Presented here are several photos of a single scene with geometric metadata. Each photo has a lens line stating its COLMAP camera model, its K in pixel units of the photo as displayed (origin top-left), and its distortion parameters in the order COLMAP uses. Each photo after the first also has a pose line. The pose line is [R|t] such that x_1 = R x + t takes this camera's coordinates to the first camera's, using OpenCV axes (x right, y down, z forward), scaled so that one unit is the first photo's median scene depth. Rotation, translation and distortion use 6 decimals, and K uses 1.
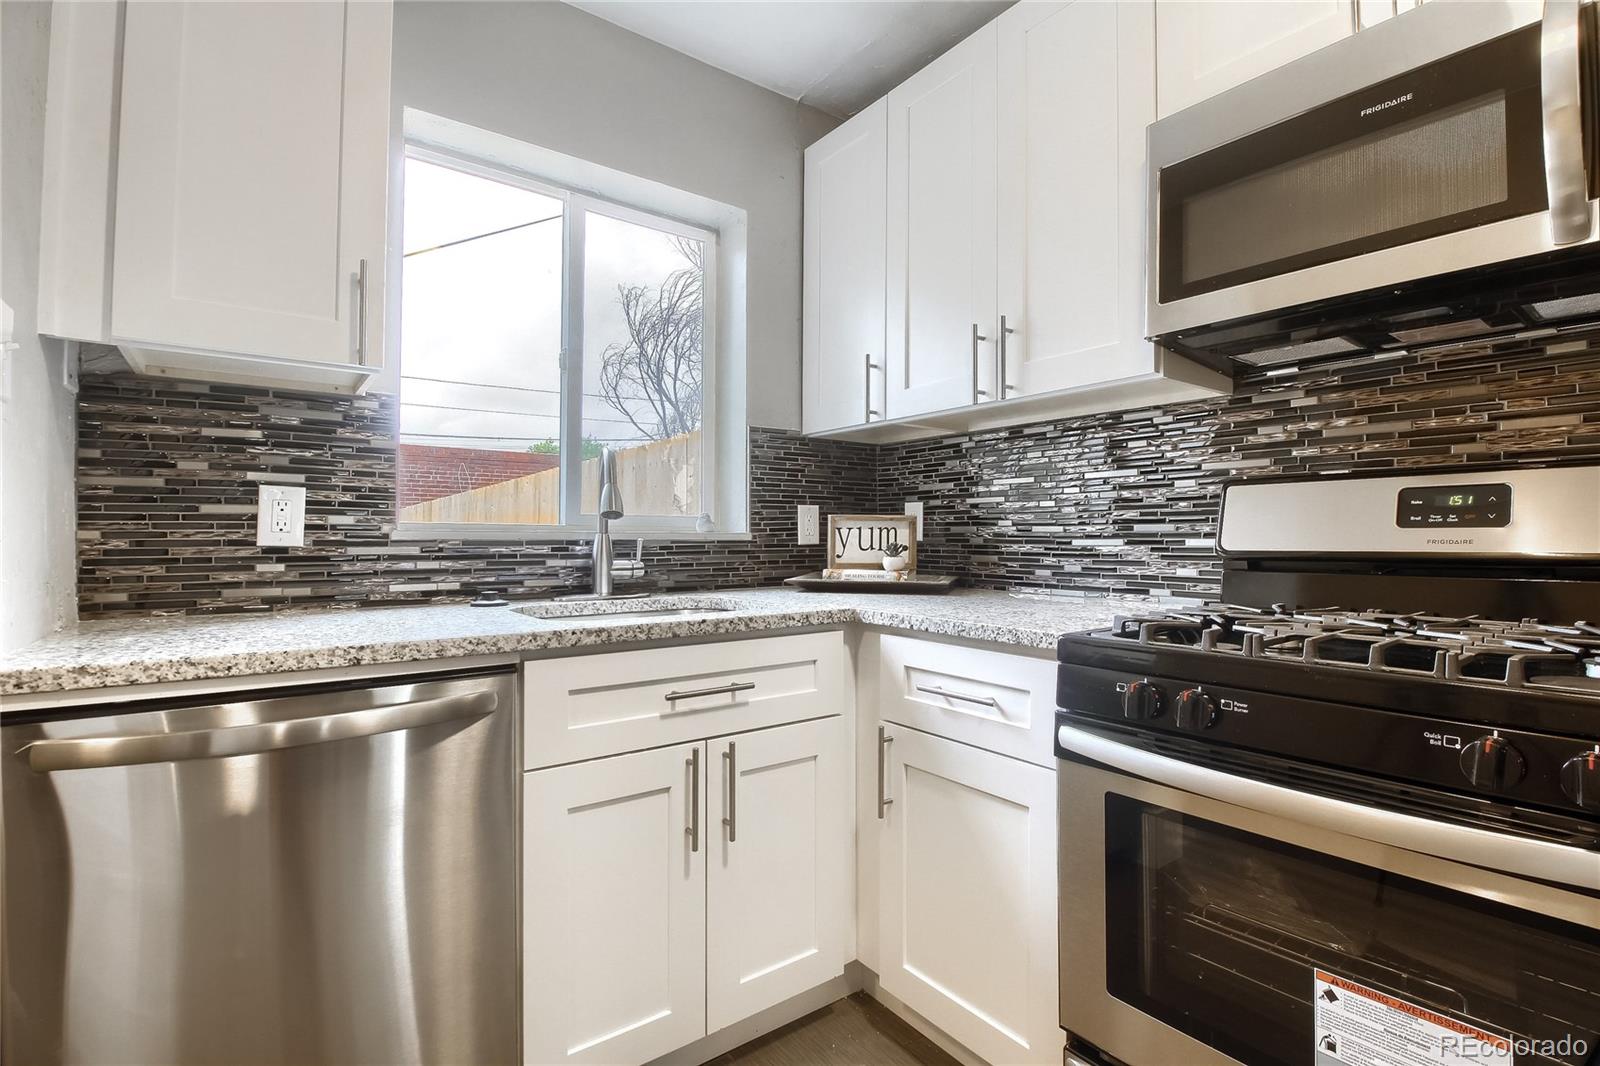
lens RADIAL K [[740.7, 0, 806.1], [0, 740.7, 524.6], [0, 0, 1]] dist [0.000692, -0.013992]
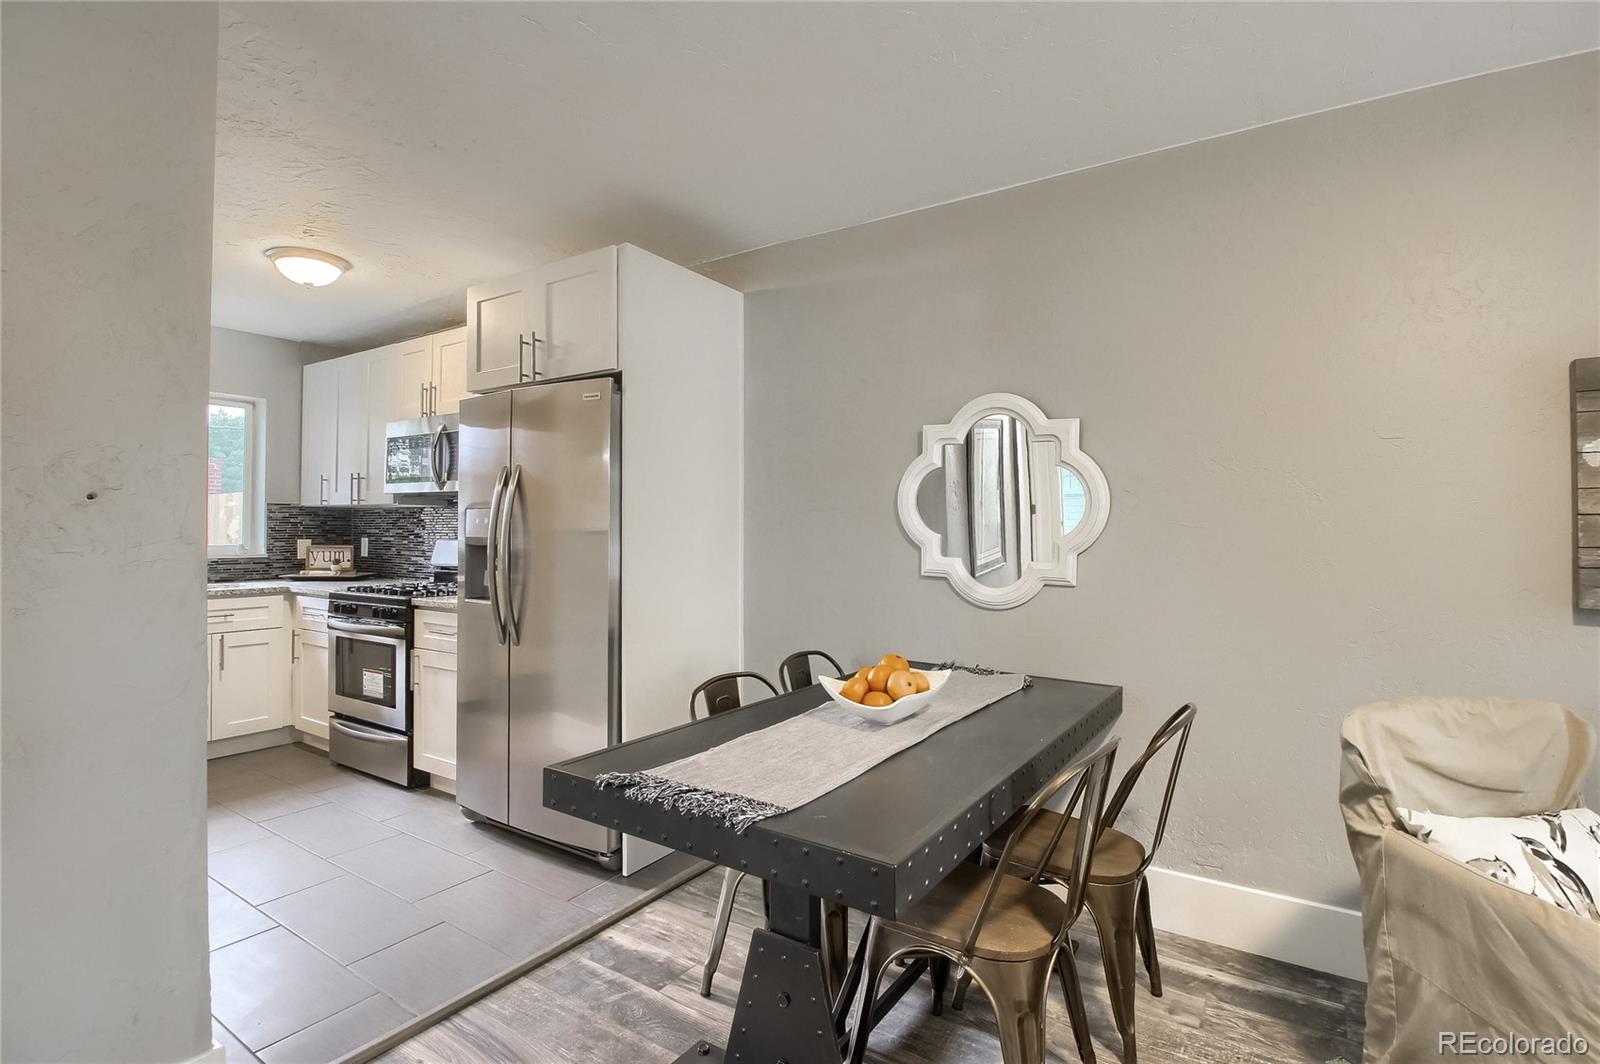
lens RADIAL K [[764.1, 0, 809.3], [0, 764.1, 524.4], [0, 0, 1]] dist [0.002632, -0.014547]
pose [[0.942387, 0.006239, 0.334467, 0.881586], [-0.009048, 0.999936, 0.006840, -0.136796], [-0.334403, -0.009472, 0.942383, -2.099349]]
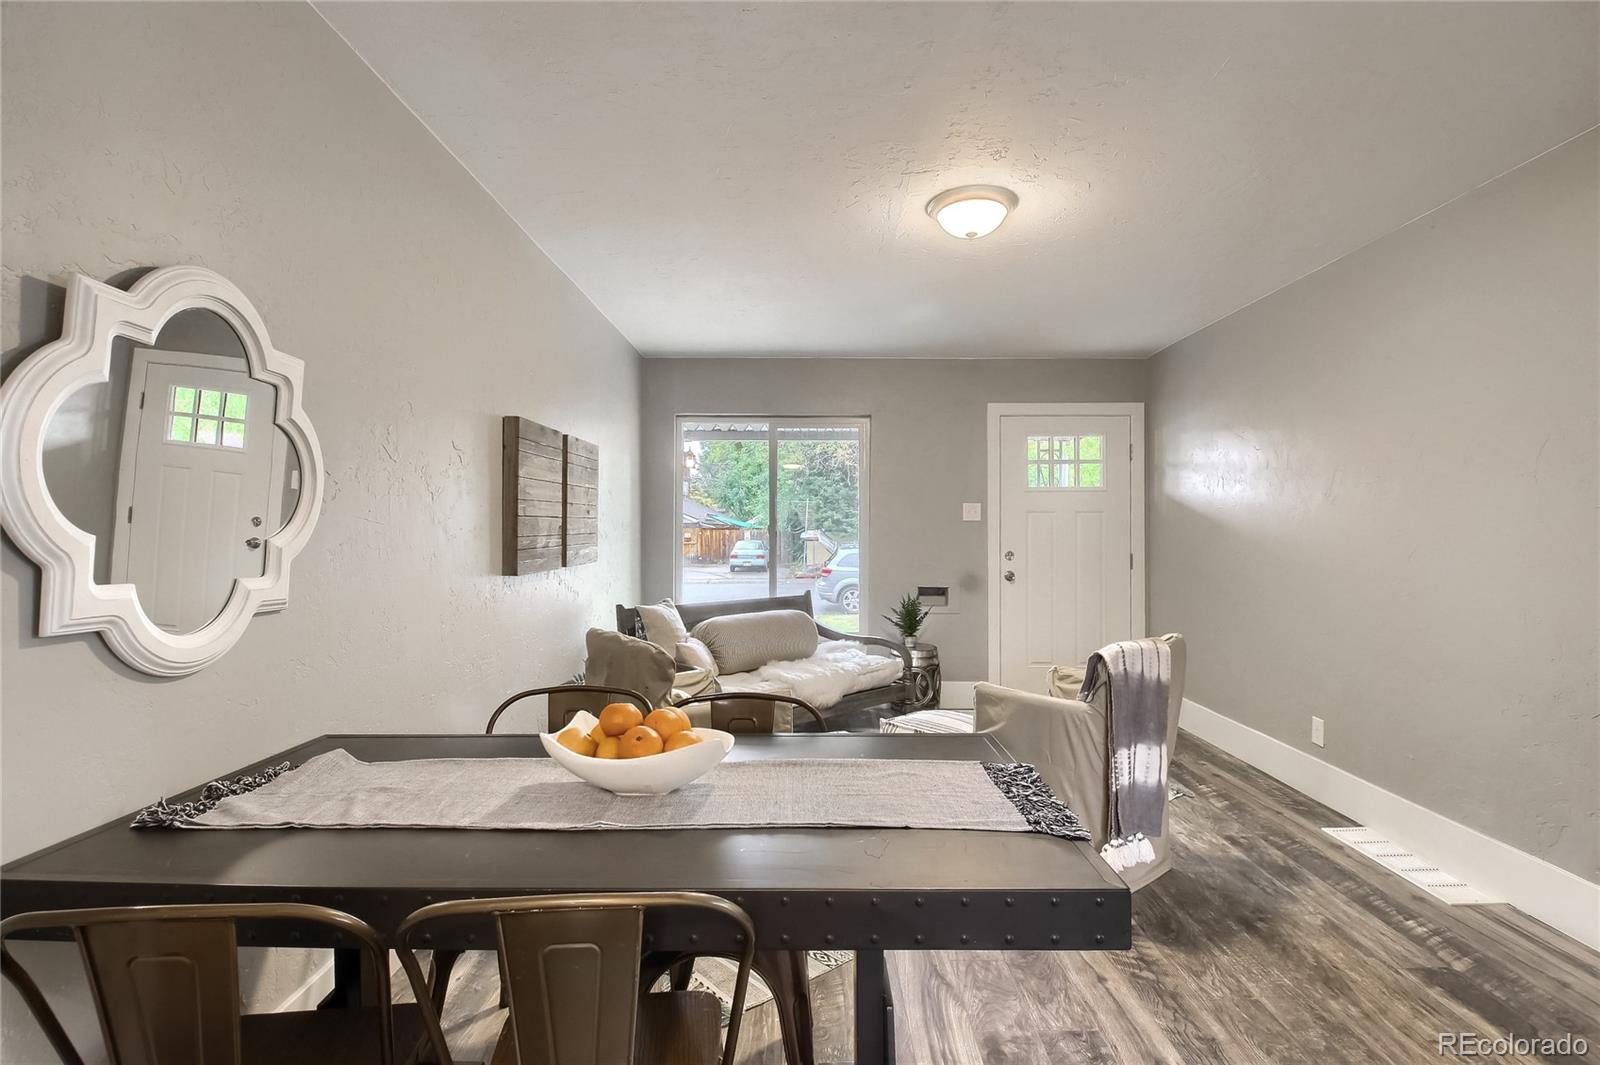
lens RADIAL K [[753.1, 0, 819.1], [0, 753.1, 523.2], [0, 0, 1]] dist [0.001055, -0.014422]
pose [[-0.806590, 0.003414, 0.591101, 0.727741], [-0.010456, 0.999744, -0.020042, -0.108561], [-0.591019, -0.022346, -0.806348, -0.422054]]
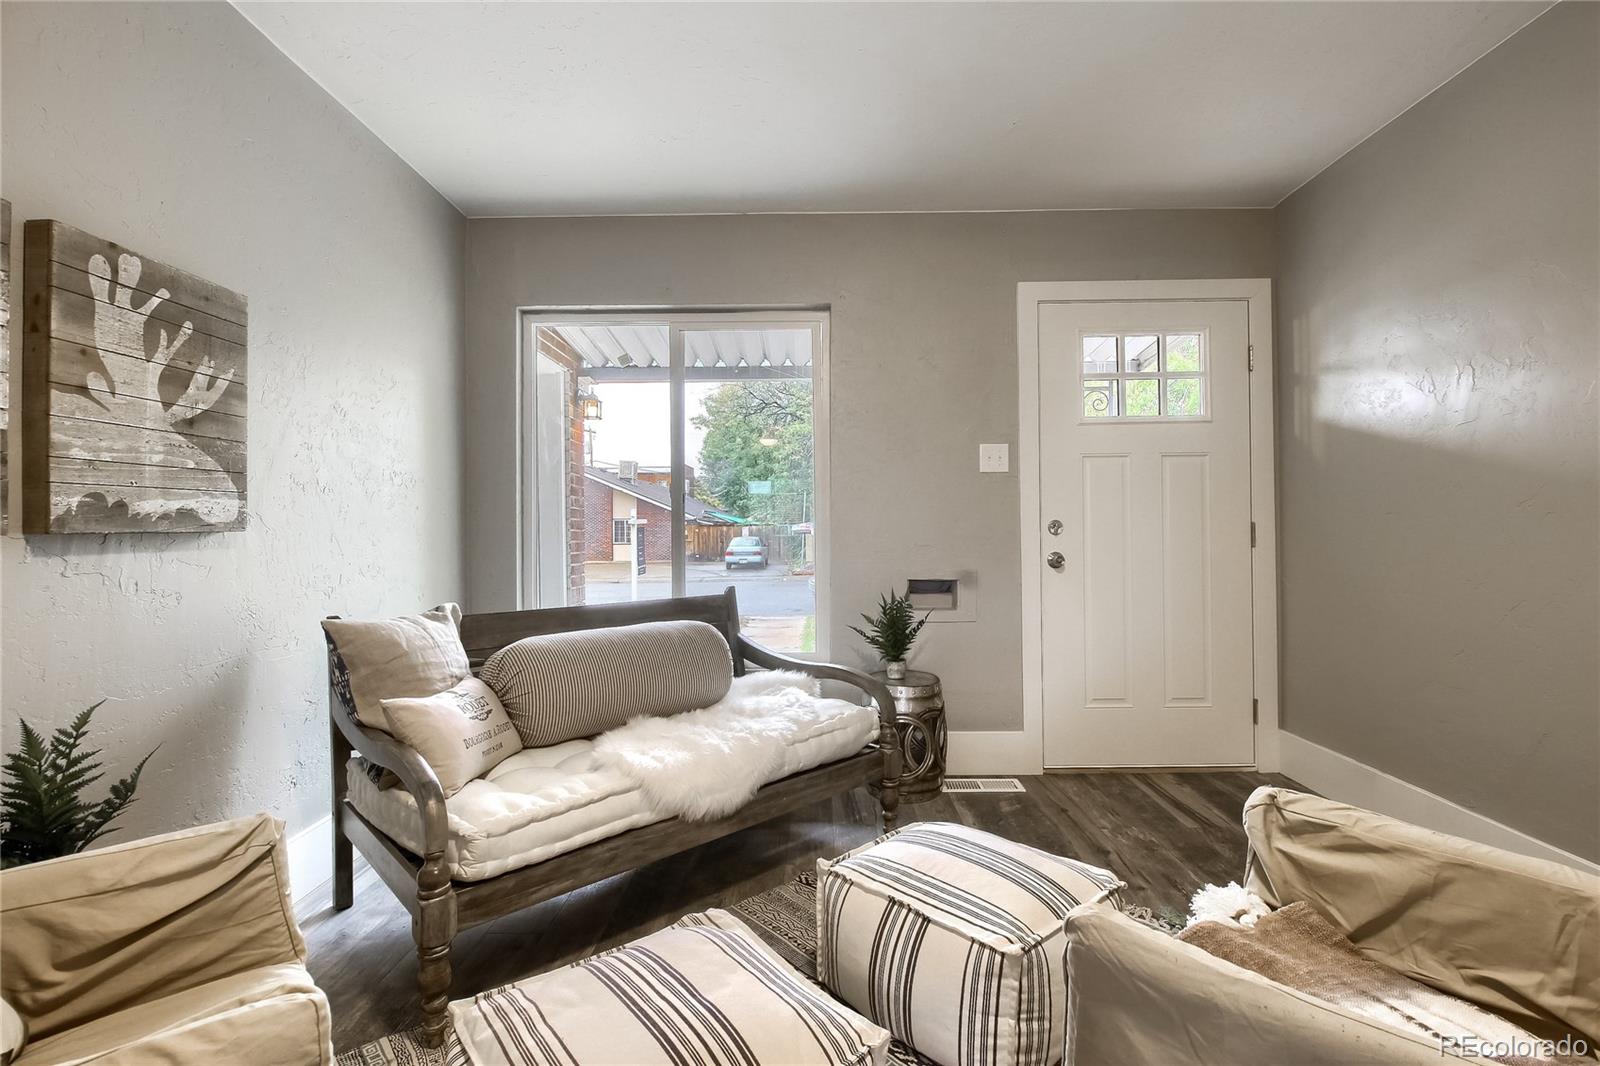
lens RADIAL K [[743.2, 0, 811.6], [0, 743.2, 525.9], [0, 0, 1]] dist [-0.001433, -0.014302]
pose [[-0.795922, 0.009546, 0.605324, 1.313916], [0.001117, 0.999897, -0.014300, -0.017558], [-0.605398, -0.010705, -0.795851, -1.575628]]
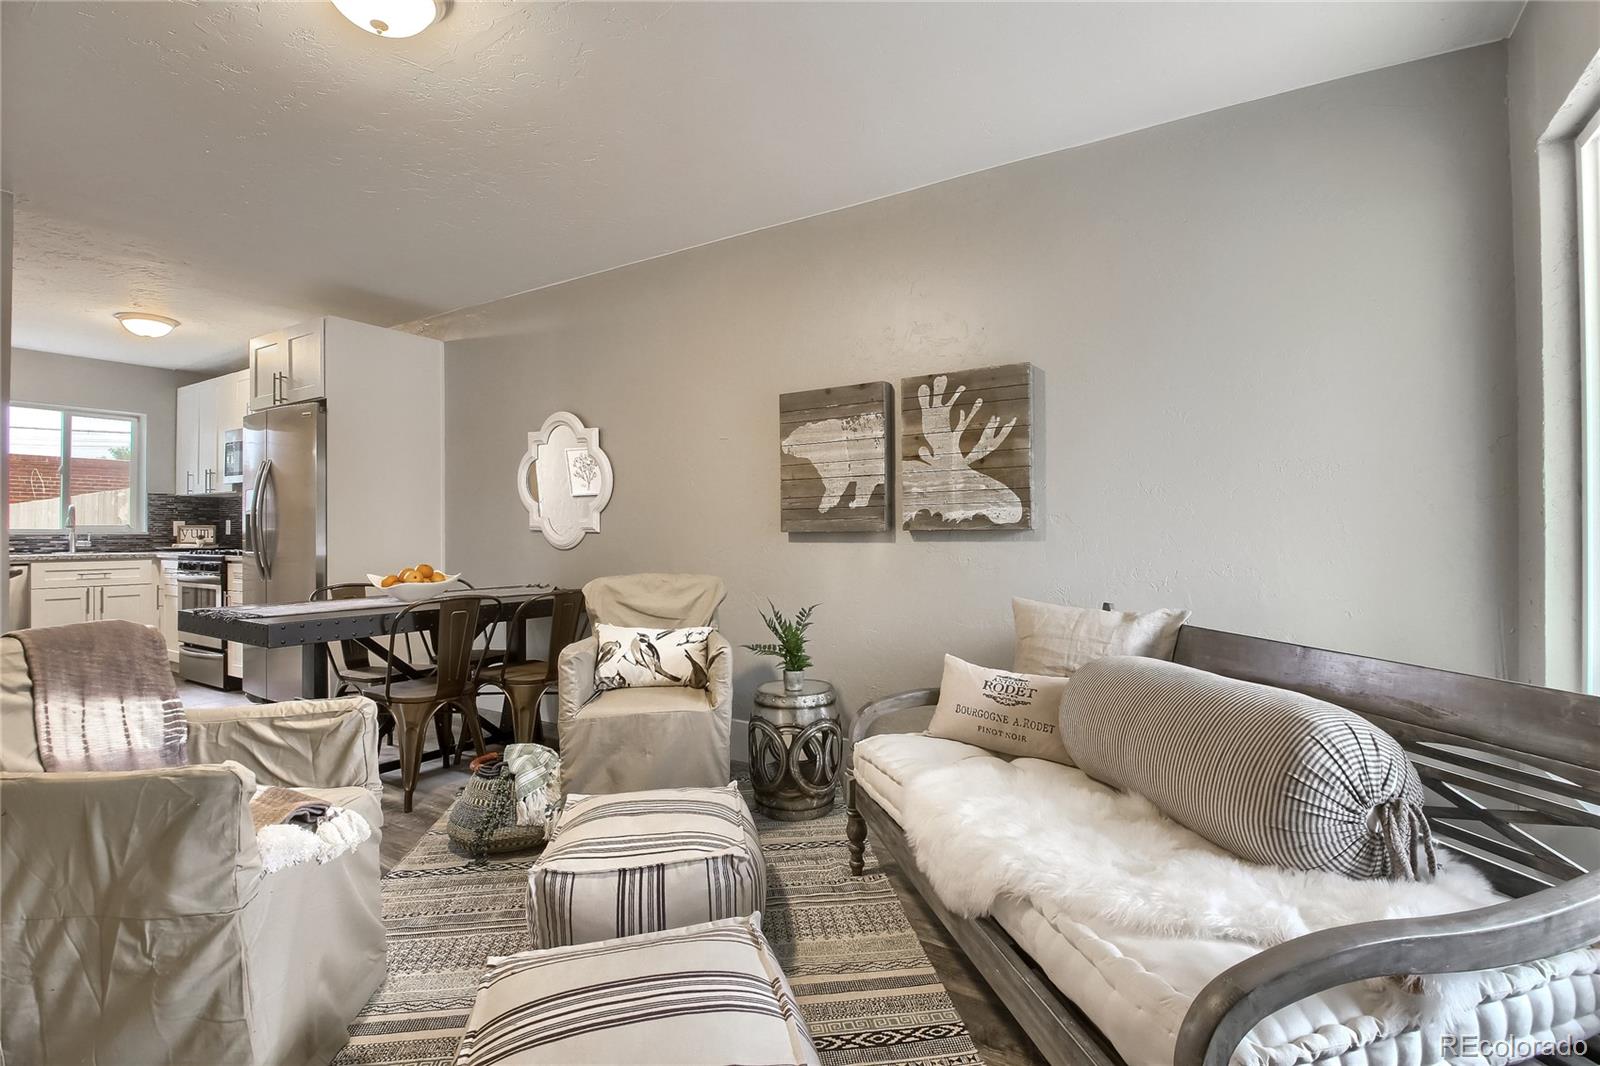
lens RADIAL K [[743.2, 0, 811.6], [0, 743.2, 525.9], [0, 0, 1]] dist [-0.001433, -0.014302]
pose [[0.932011, -0.001060, 0.362428, 1.679931], [-0.001504, 0.999976, 0.006792, -0.044482], [-0.362427, -0.006875, 0.931987, -3.324759]]
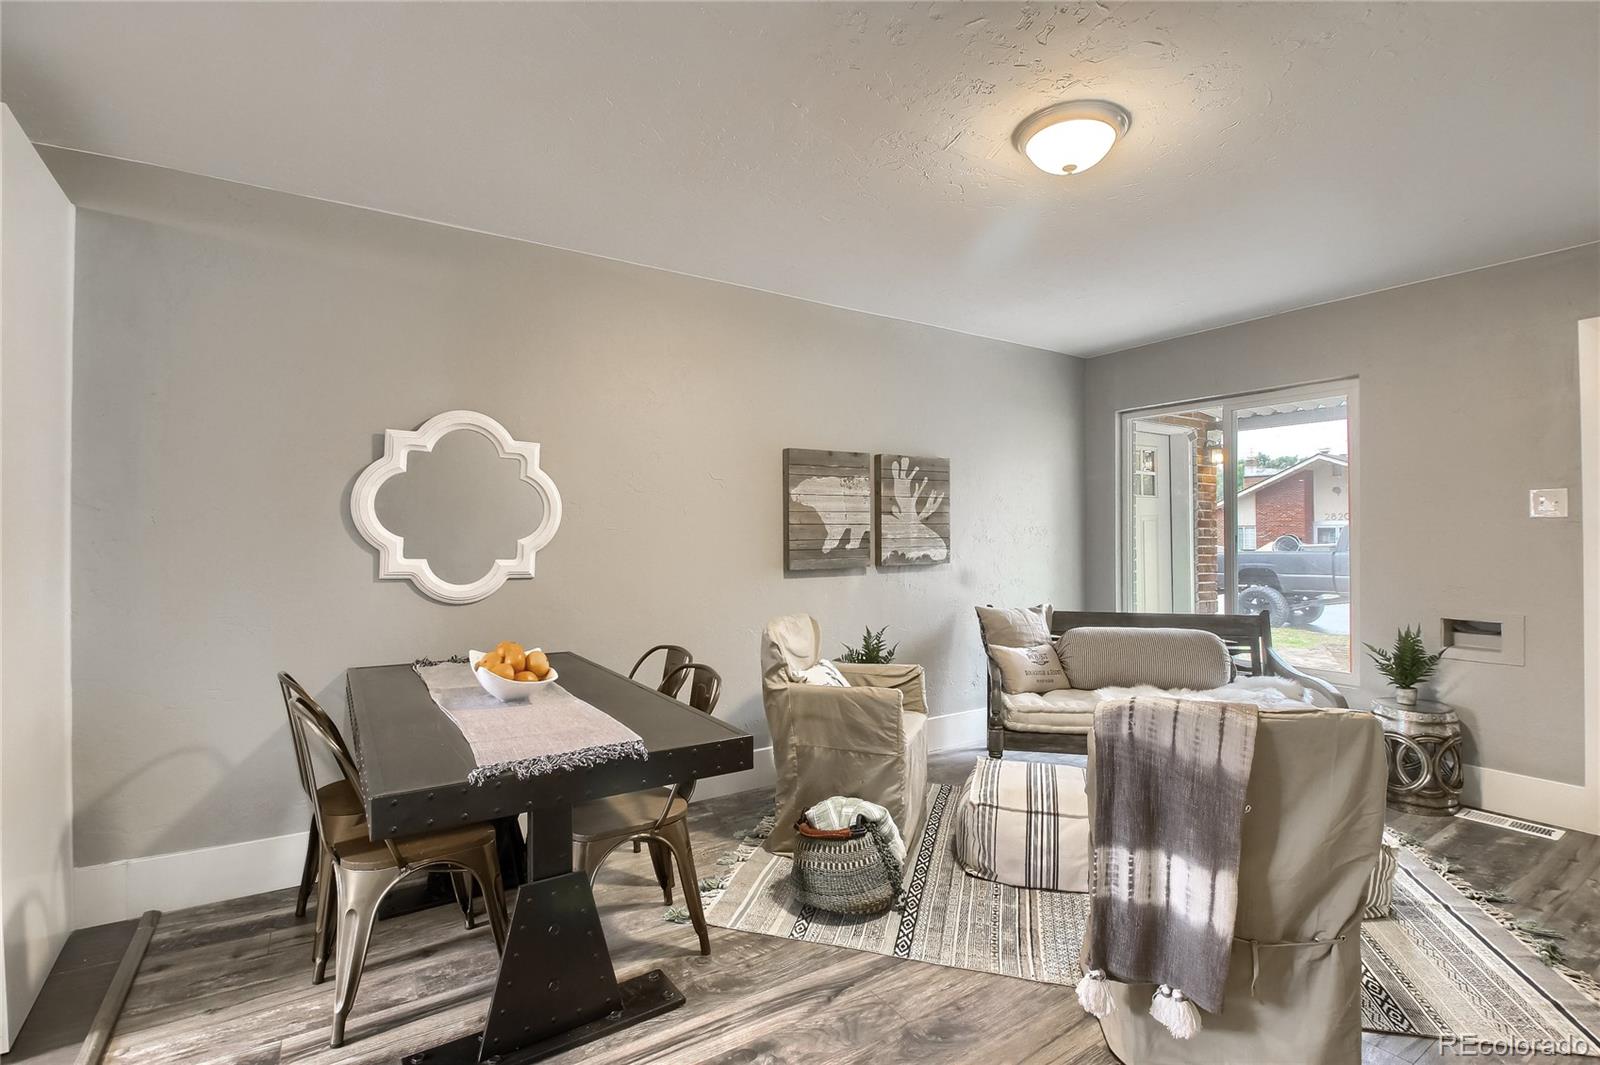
lens RADIAL K [[743.2, 0, 811.6], [0, 743.2, 525.4], [0, 0, 1]] dist [-0.001433, -0.014302]
pose [[0.053788, 0.012340, 0.998476, 0.077945], [-0.012245, 0.999857, -0.011697, -0.124346], [-0.998477, -0.011597, 0.053932, -1.616135]]
